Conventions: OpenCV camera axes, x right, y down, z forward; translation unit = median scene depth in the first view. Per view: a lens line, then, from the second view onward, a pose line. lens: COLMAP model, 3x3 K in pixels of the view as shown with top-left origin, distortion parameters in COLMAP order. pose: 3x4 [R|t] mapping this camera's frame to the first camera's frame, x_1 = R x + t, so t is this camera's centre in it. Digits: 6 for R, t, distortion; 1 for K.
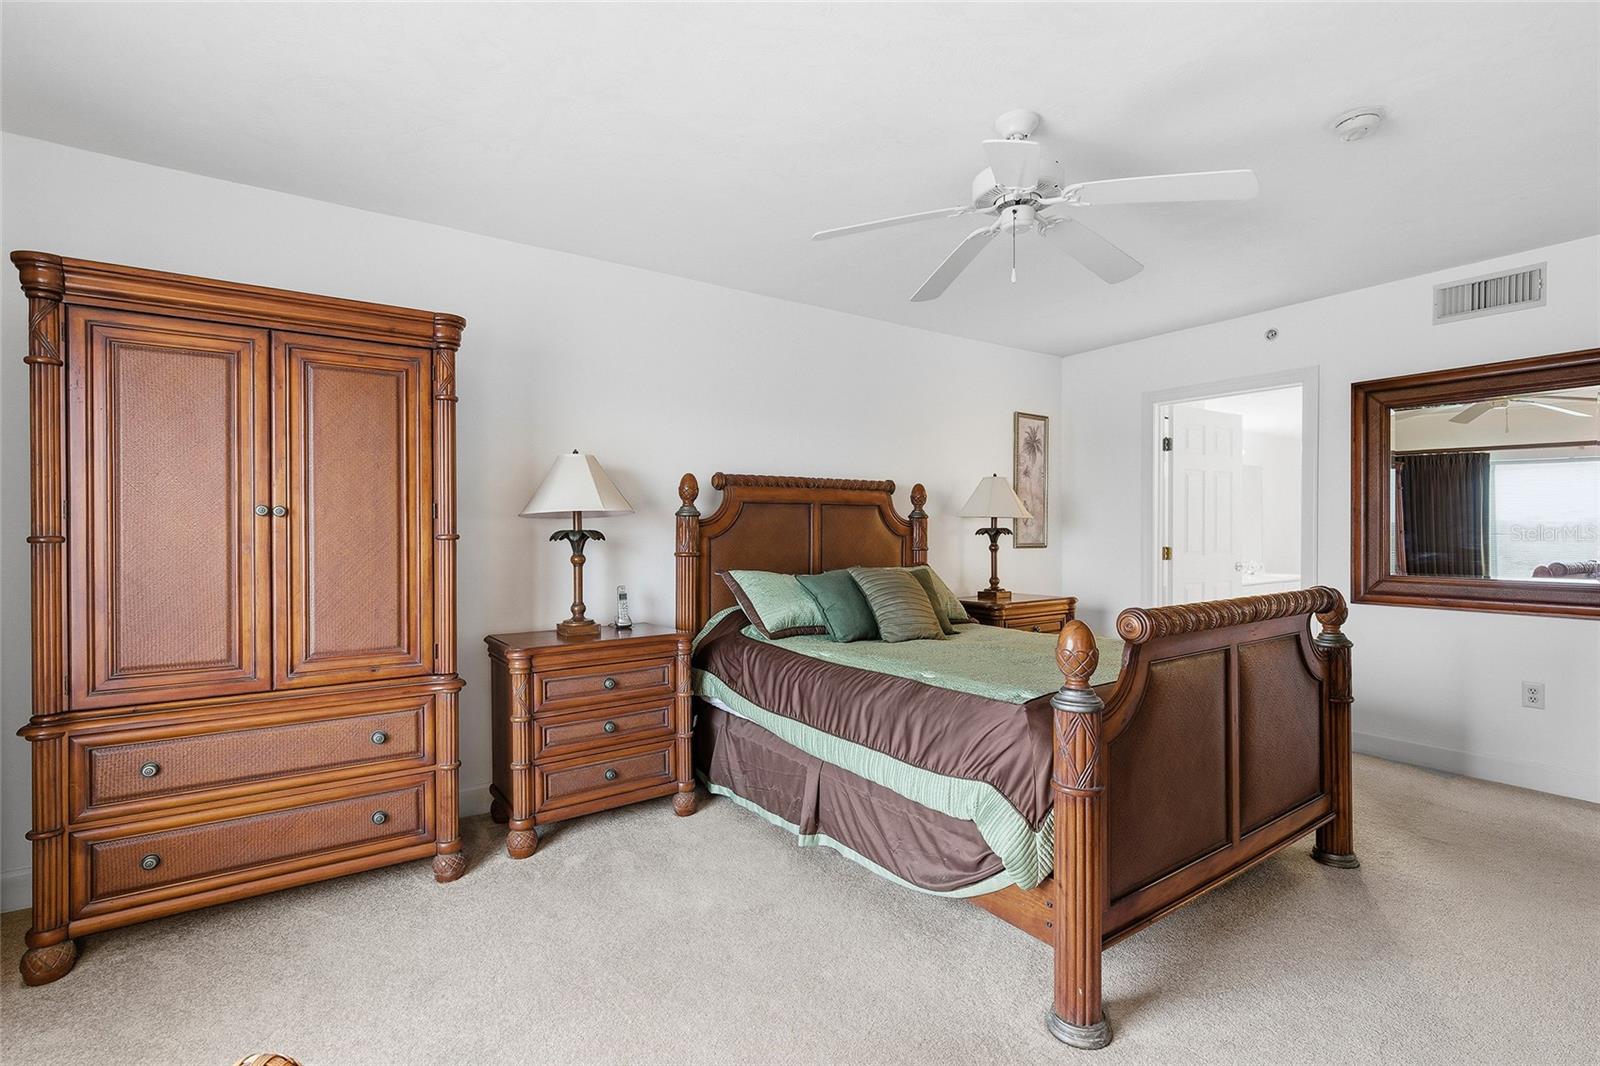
lens RADIAL K [[726.9, 0, 788.6], [0, 726.9, 531.9], [0, 0, 1]] dist [0.000599, 0.000305]
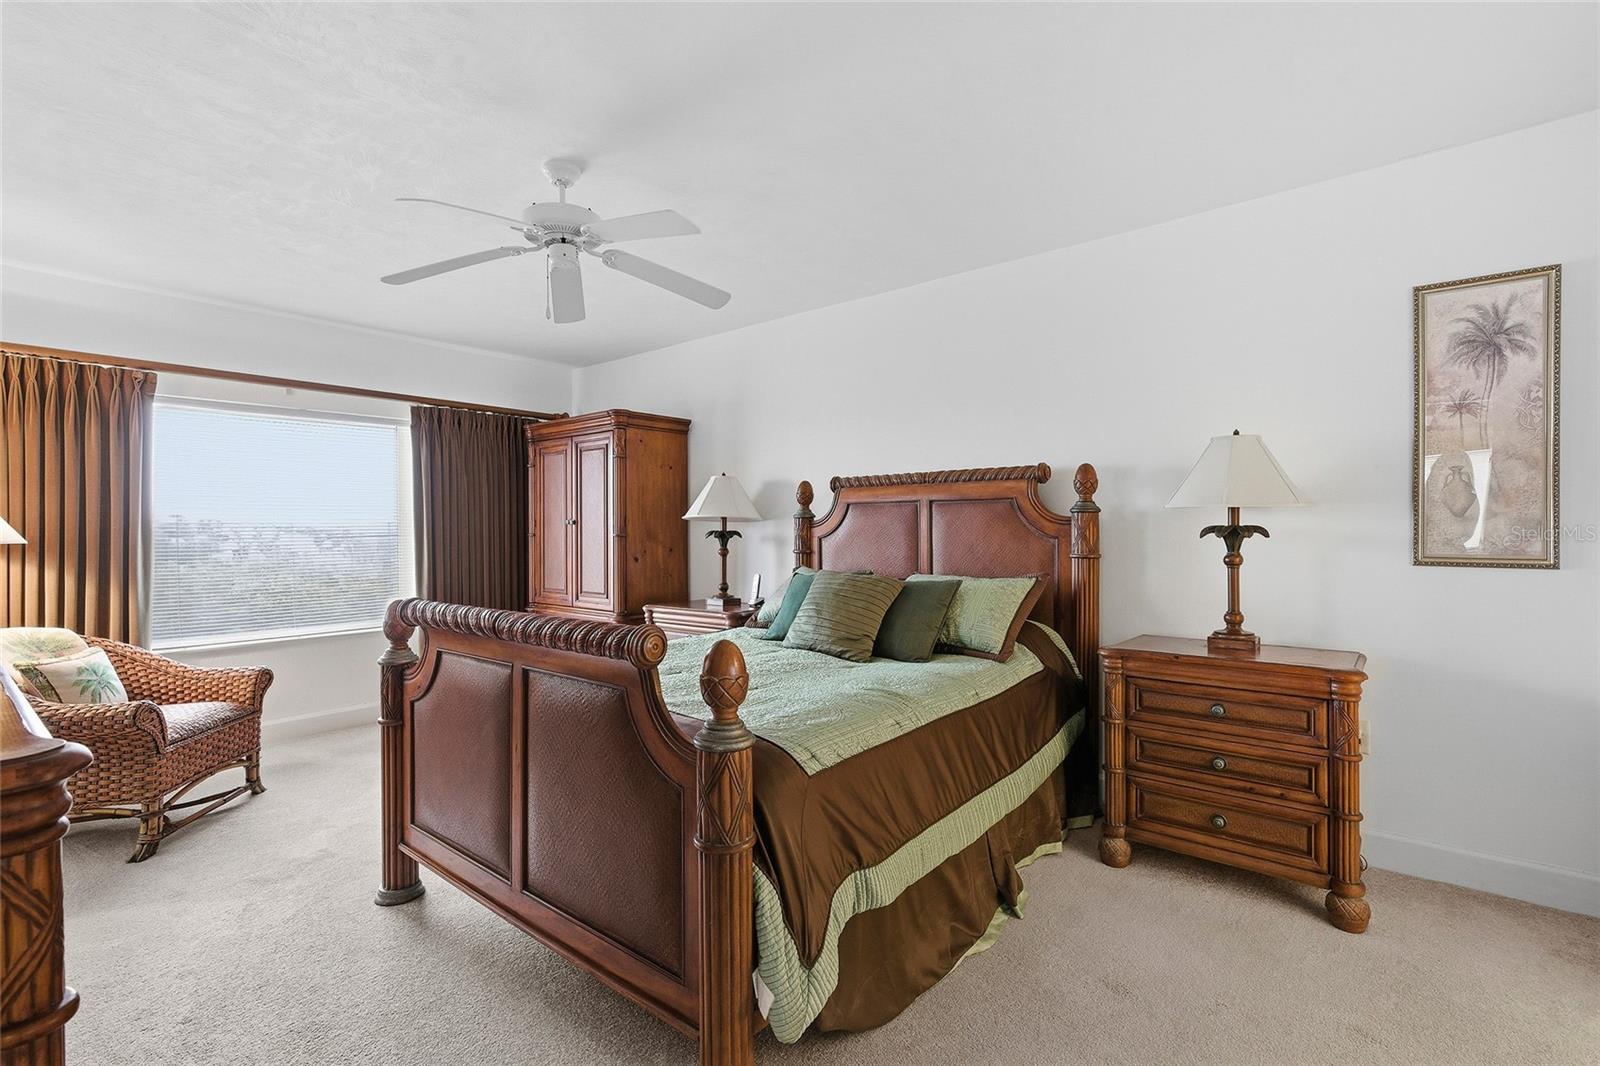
lens RADIAL K [[726.9, 0, 787.4], [0, 726.9, 529.0], [0, 0, 1]] dist [0.000599, 0.000305]
pose [[0.270259, 0.000372, -0.962788, 0.742546], [0.003655, 0.999992, 0.001412, -0.004947], [0.962781, -0.003900, 0.270255, 0.509047]]
